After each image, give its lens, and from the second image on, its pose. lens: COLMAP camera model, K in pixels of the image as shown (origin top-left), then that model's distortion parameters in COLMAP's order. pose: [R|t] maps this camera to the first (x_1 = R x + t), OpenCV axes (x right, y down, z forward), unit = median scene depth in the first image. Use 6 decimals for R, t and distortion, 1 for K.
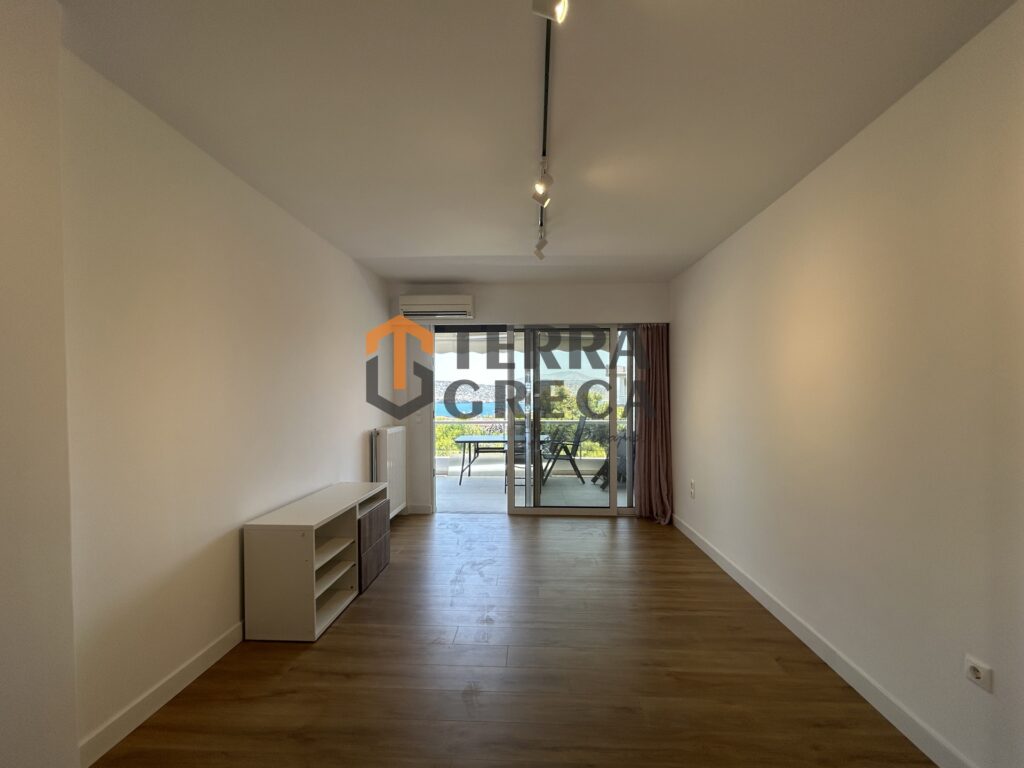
lens RADIAL K [[444.1, 0, 514.1], [0, 444.1, 398.4], [0, 0, 1]] dist [0.000406, 0.000234]
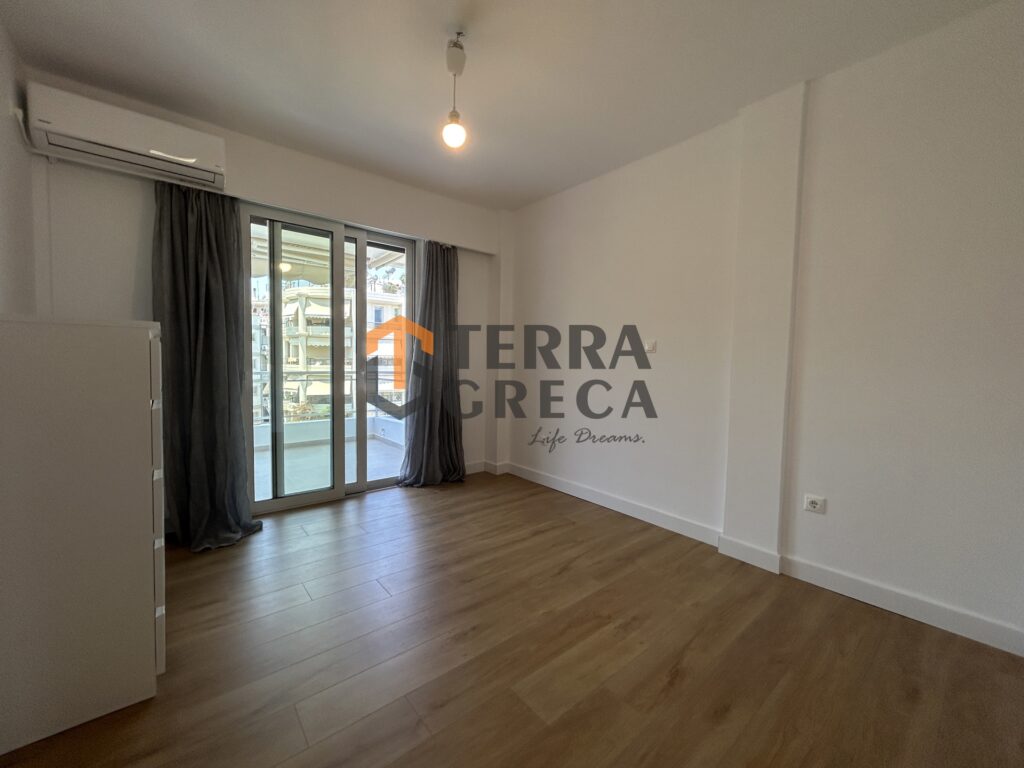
lens RADIAL K [[411.8, 0, 512.0], [0, 411.8, 385.2], [0, 0, 1]] dist [0.000367, 0.001644]
pose [[-0.751922, 0.020851, -0.658922, 0.470846], [-0.020547, 0.998273, 0.055036, 0.043312], [0.658932, 0.054922, -0.750195, 0.660960]]
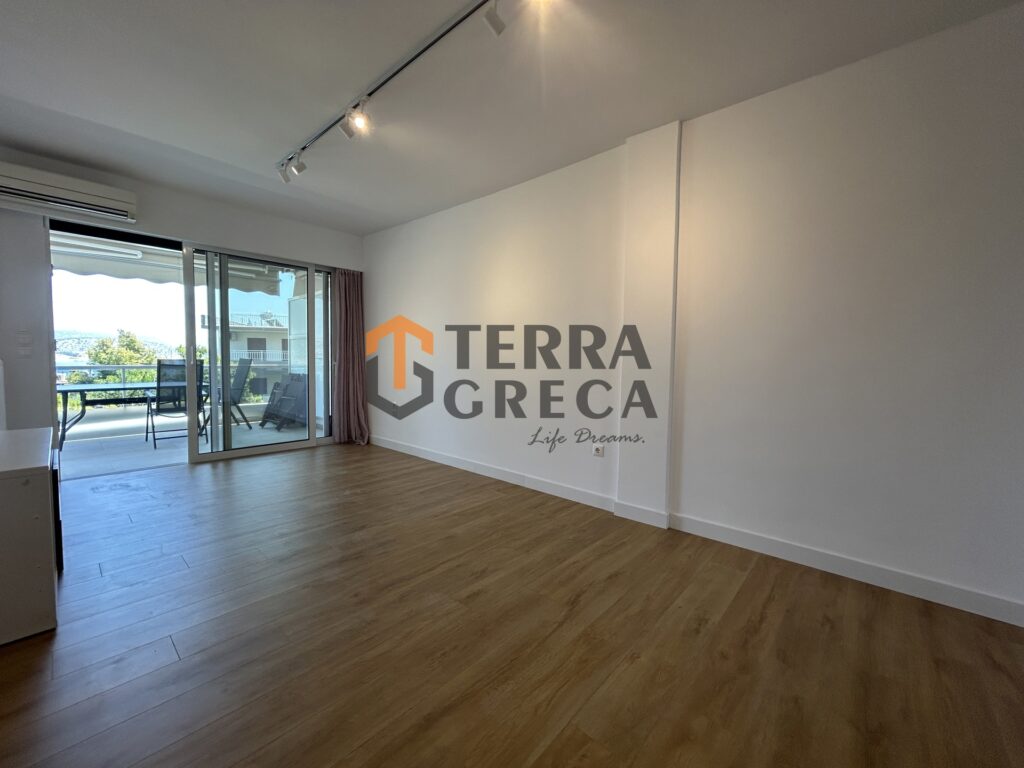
lens RADIAL K [[411.8, 0, 507.8], [0, 411.8, 379.4], [0, 0, 1]] dist [0.000367, 0.001644]
pose [[0.637953, -0.026450, 0.769621, -0.244265], [-0.013188, 0.998888, 0.045262, 0.054567], [-0.769962, -0.039025, 0.636895, 0.017734]]
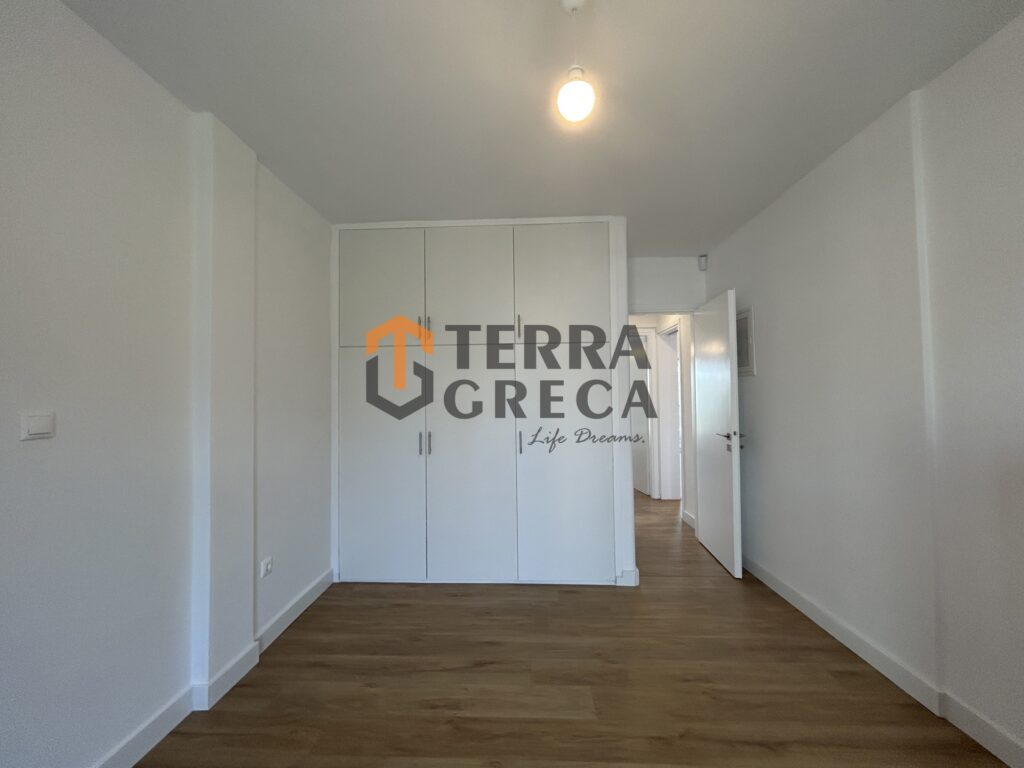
lens RADIAL K [[411.8, 0, 508.8], [0, 411.8, 385.3], [0, 0, 1]] dist [0.000367, 0.001644]
pose [[0.999813, -0.016725, -0.009726, 0.213156], [0.016419, 0.999394, -0.030705, 0.007448], [0.010234, 0.030539, 0.999481, 0.093238]]
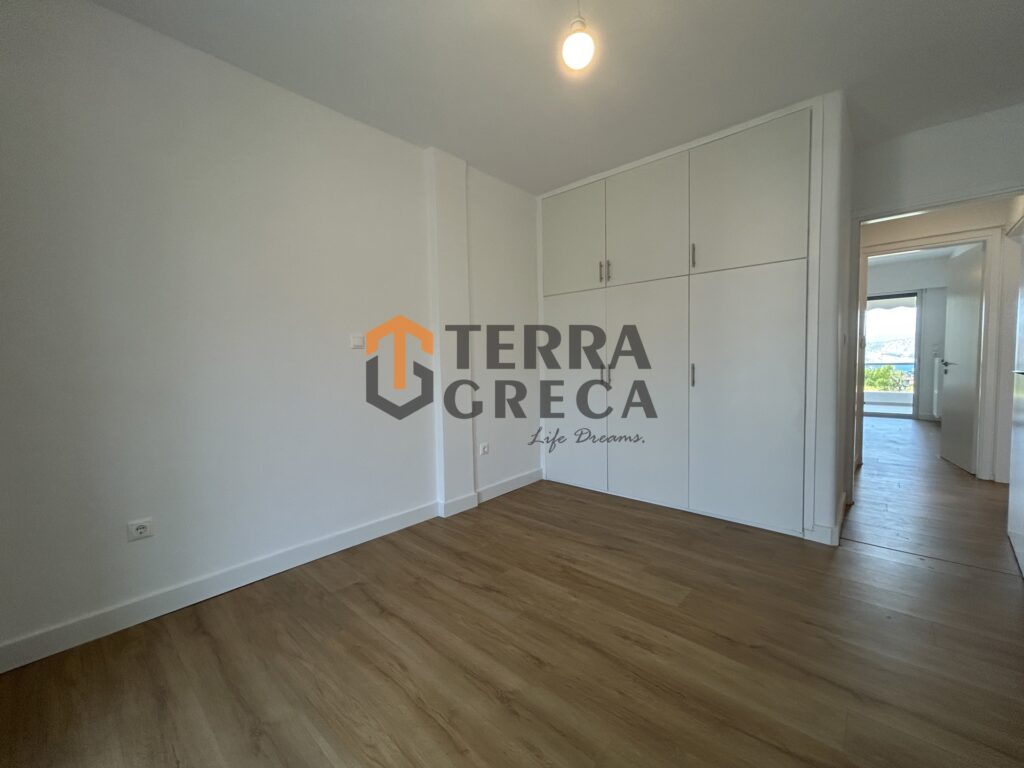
lens RADIAL K [[411.8, 0, 512.0], [0, 411.8, 385.7], [0, 0, 1]] dist [0.000367, 0.001644]
pose [[0.768173, 0.019398, -0.639948, 0.402419], [0.020106, 0.998317, 0.054395, 0.049606], [0.639926, -0.054651, 0.766490, 0.068155]]
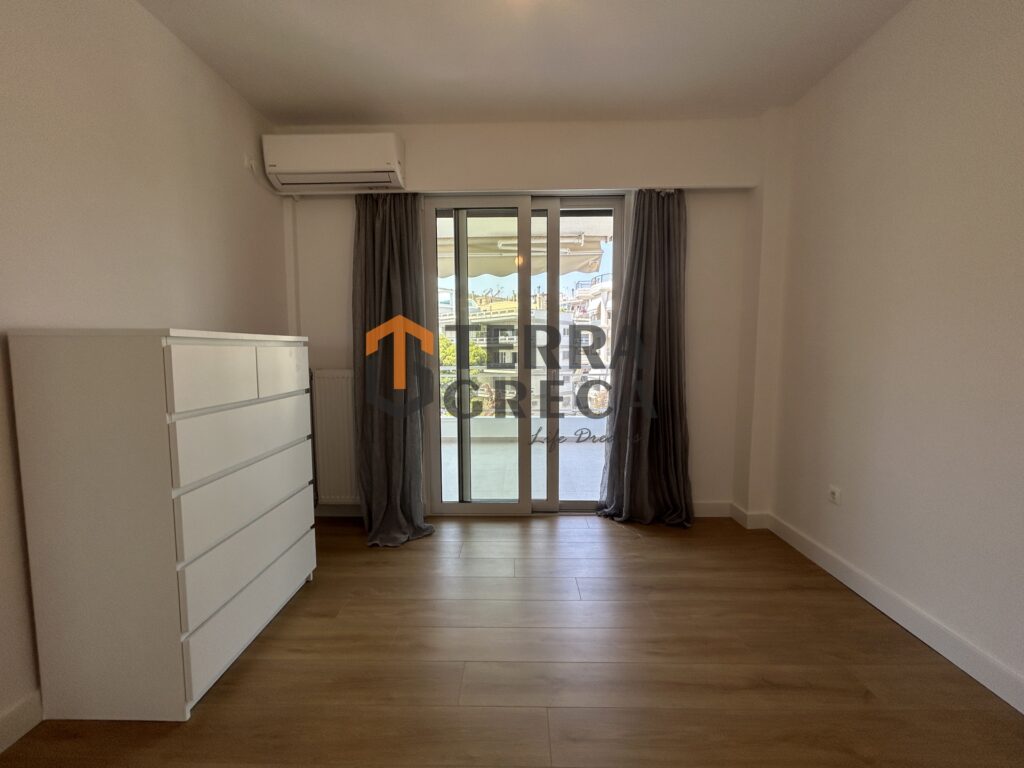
lens RADIAL K [[411.8, 0, 513.9], [0, 411.8, 381.5], [0, 0, 1]] dist [0.000367, 0.001644]
pose [[-0.999990, 0.001660, -0.004243, 0.259032], [0.001318, 0.996858, 0.079192, 0.034499], [0.004361, 0.079186, -0.996850, 0.549827]]
